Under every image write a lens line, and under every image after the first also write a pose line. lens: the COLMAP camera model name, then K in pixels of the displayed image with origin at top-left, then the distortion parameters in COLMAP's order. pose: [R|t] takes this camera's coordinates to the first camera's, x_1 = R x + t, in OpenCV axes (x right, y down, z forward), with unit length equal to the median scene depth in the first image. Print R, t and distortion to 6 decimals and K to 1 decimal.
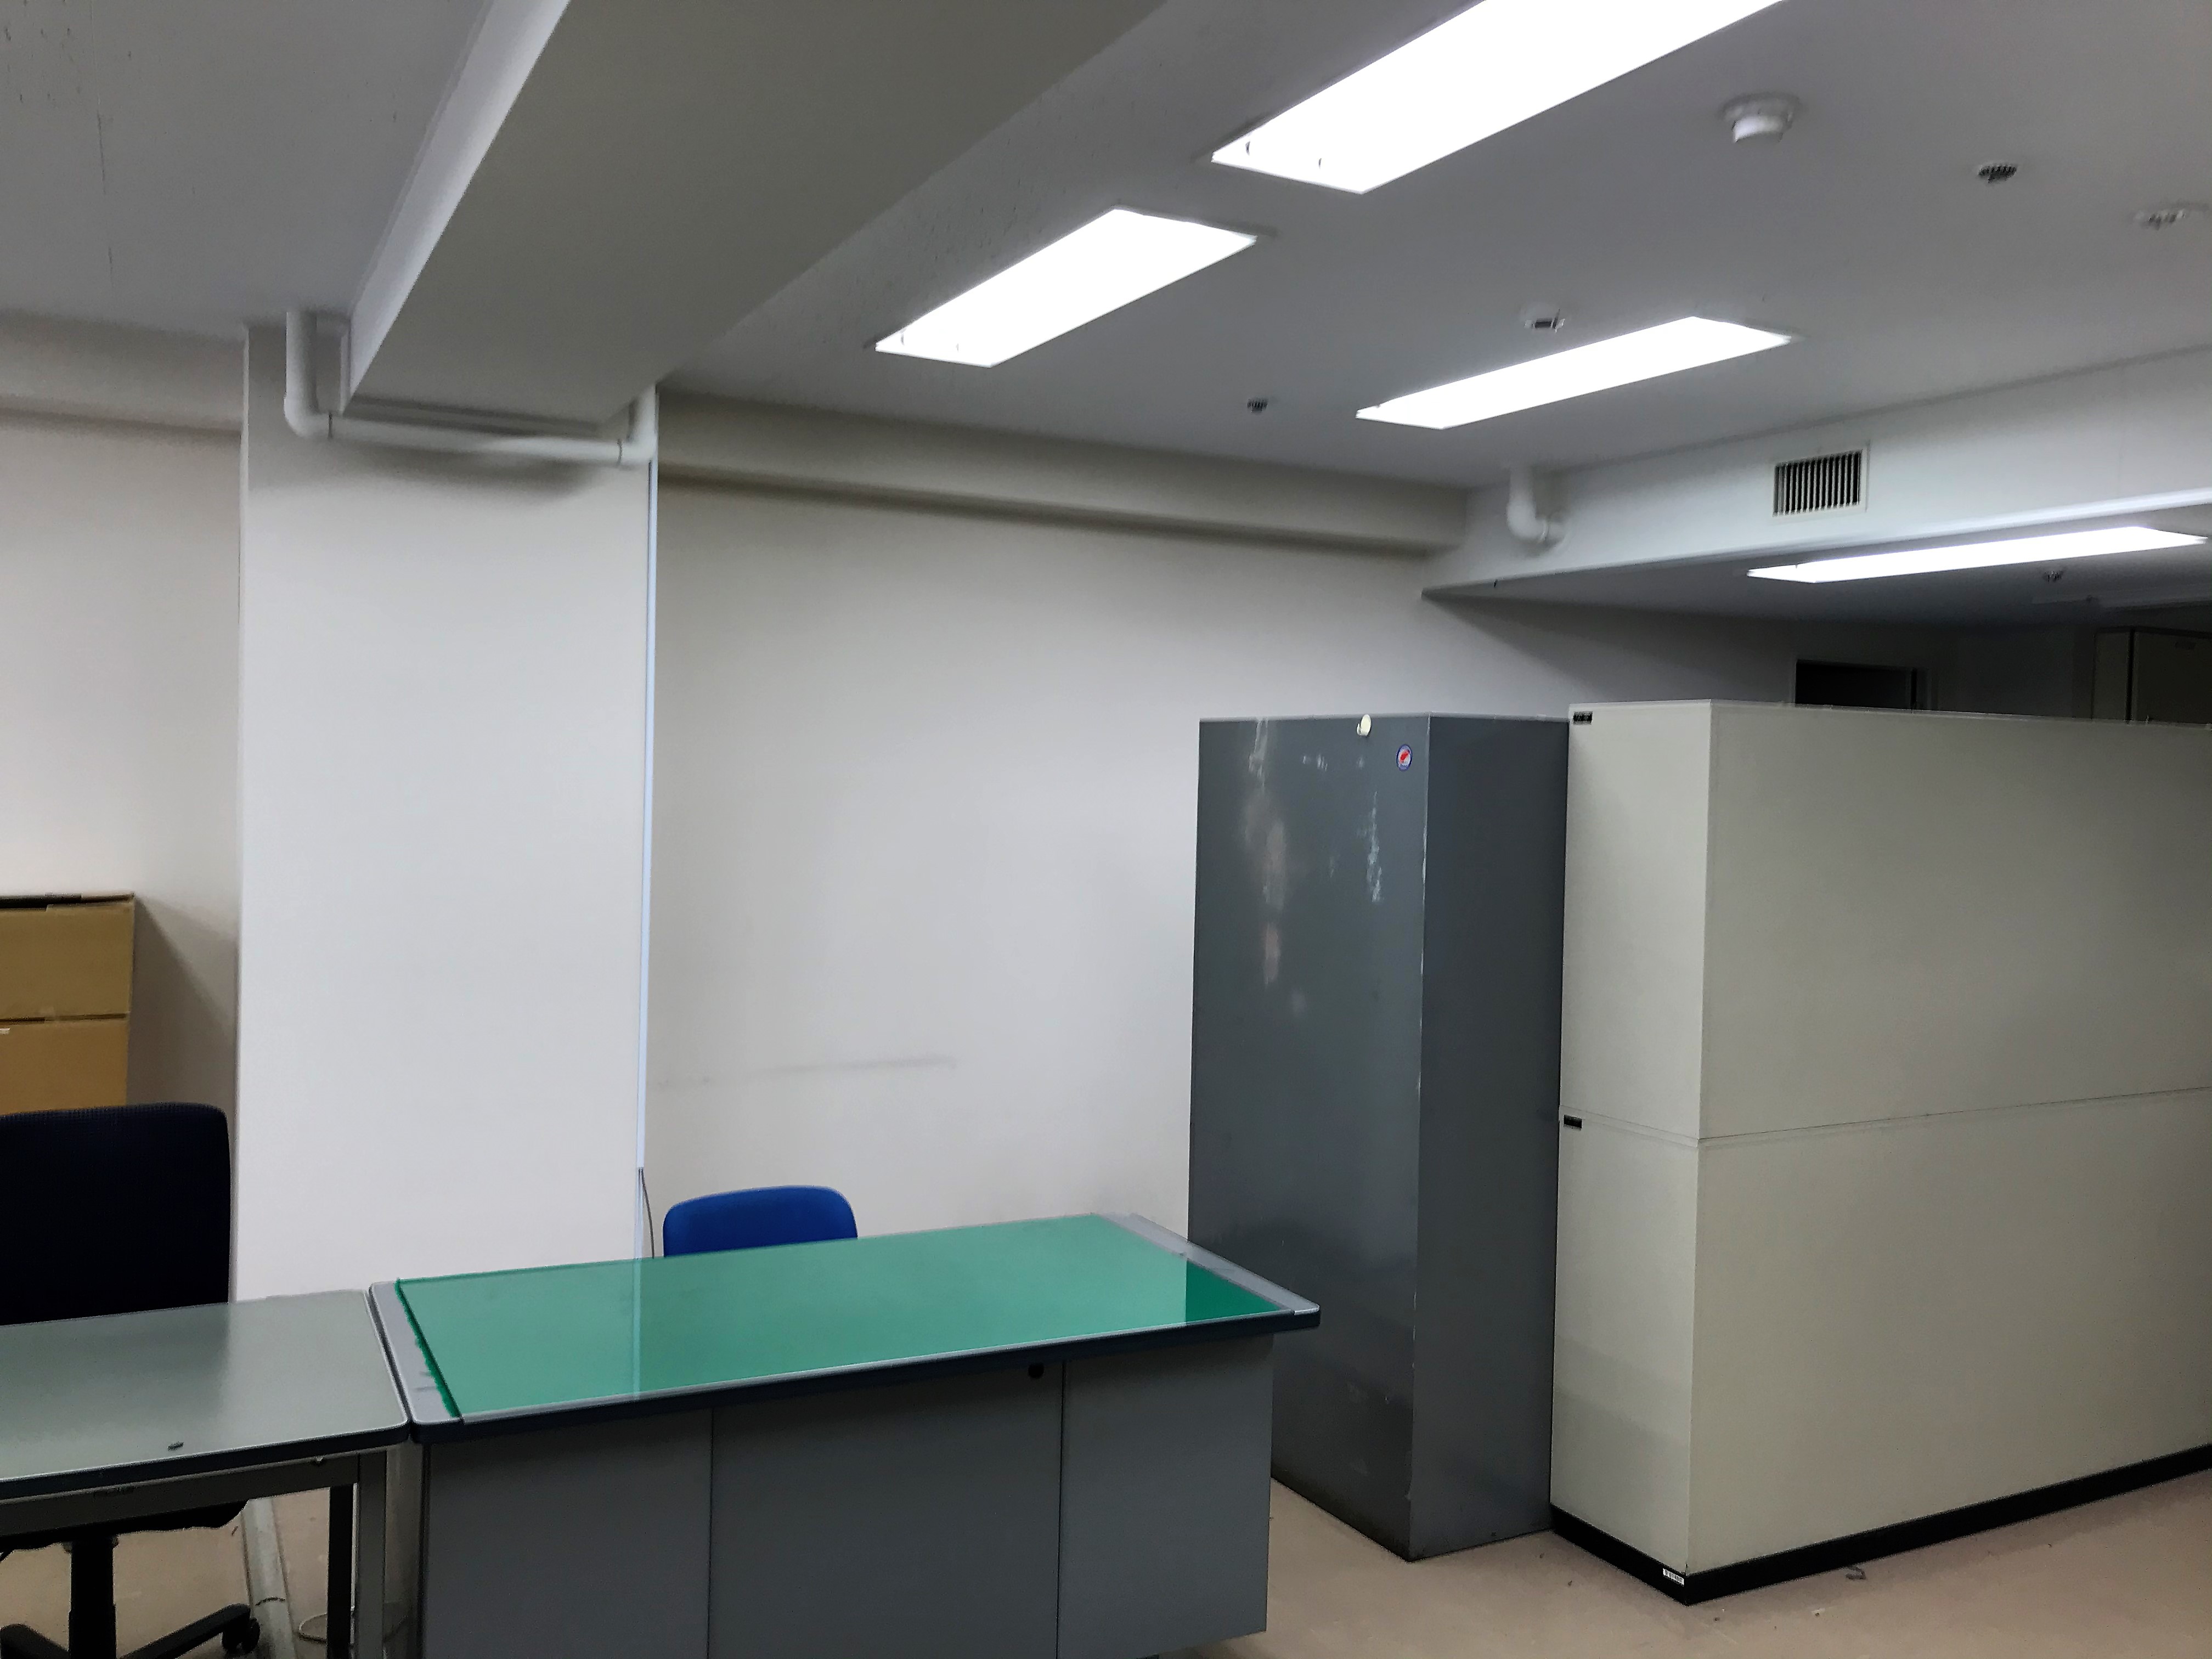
lens RADIAL K [[1799.8, 0, 1107.2], [0, 1799.8, 831.1], [0, 0, 1]] dist [0.010571, 0.006497]
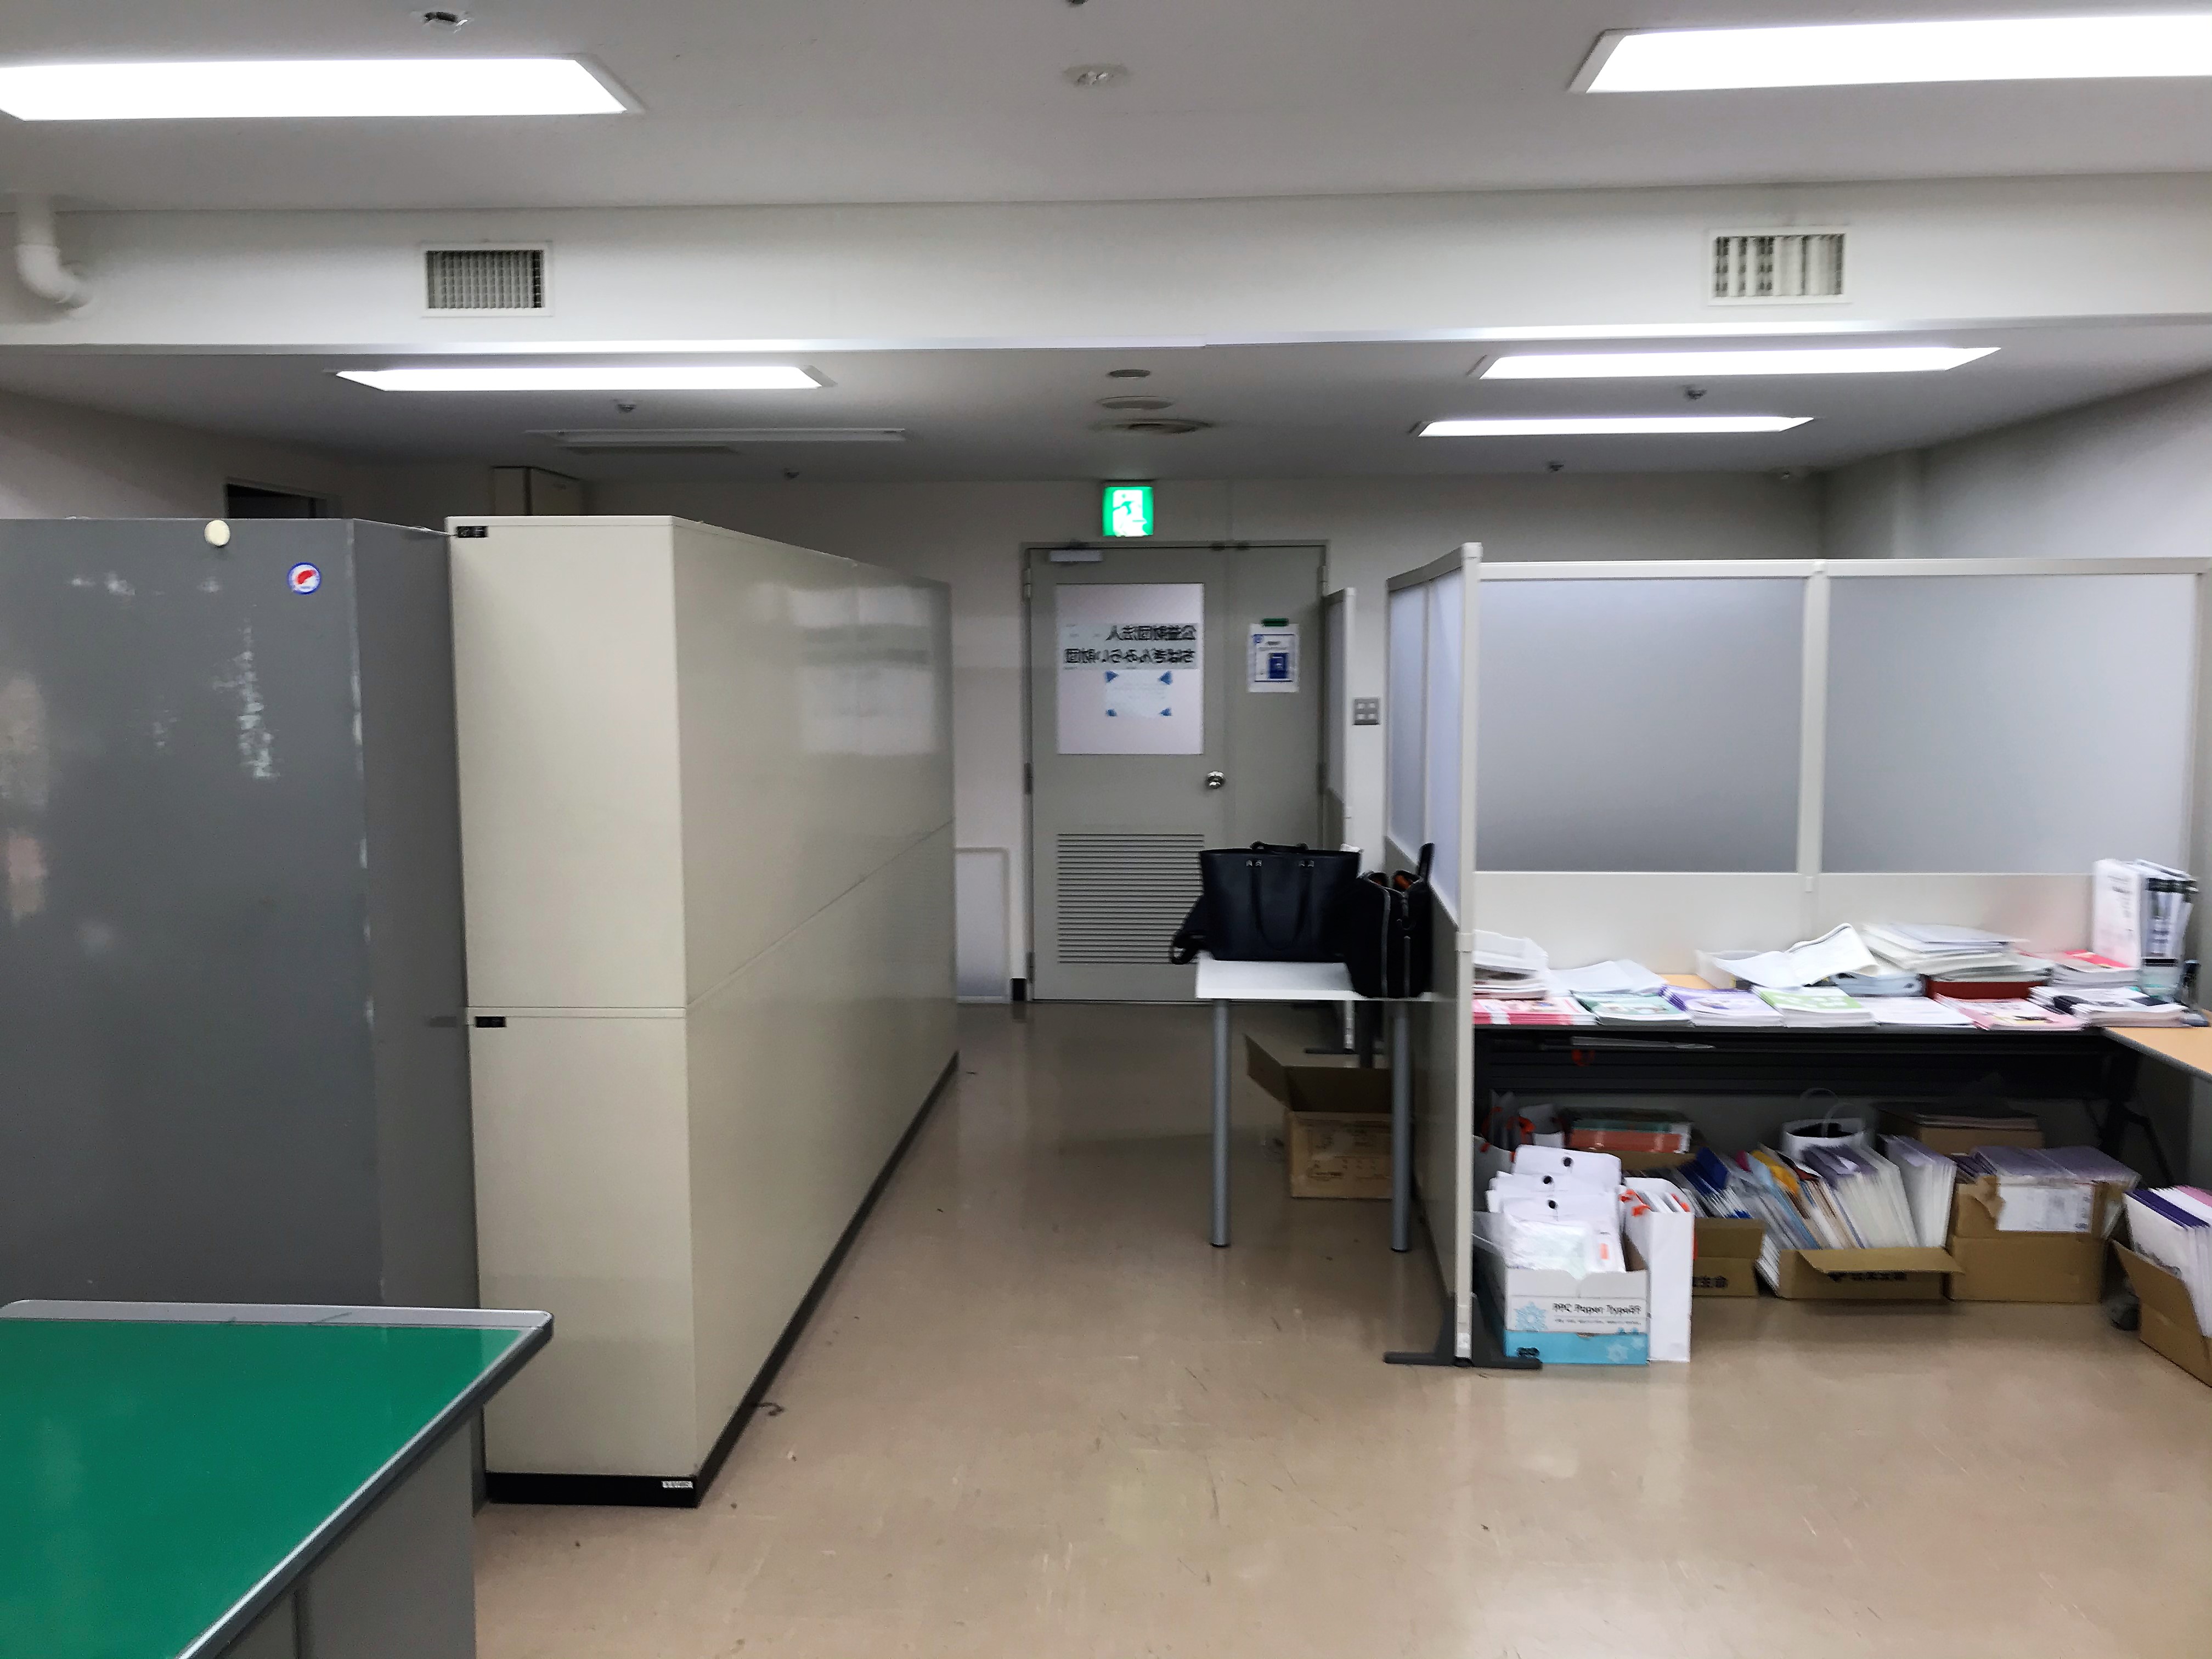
lens RADIAL K [[1799.8, 0, 1103.7], [0, 1799.8, 823.8], [0, 0, 1]] dist [0.010571, 0.006497]
pose [[0.522659, -0.109070, 0.845536, -0.289245], [0.040884, 0.993848, 0.102930, -0.003762], [-0.851561, -0.019228, 0.523902, 0.324411]]
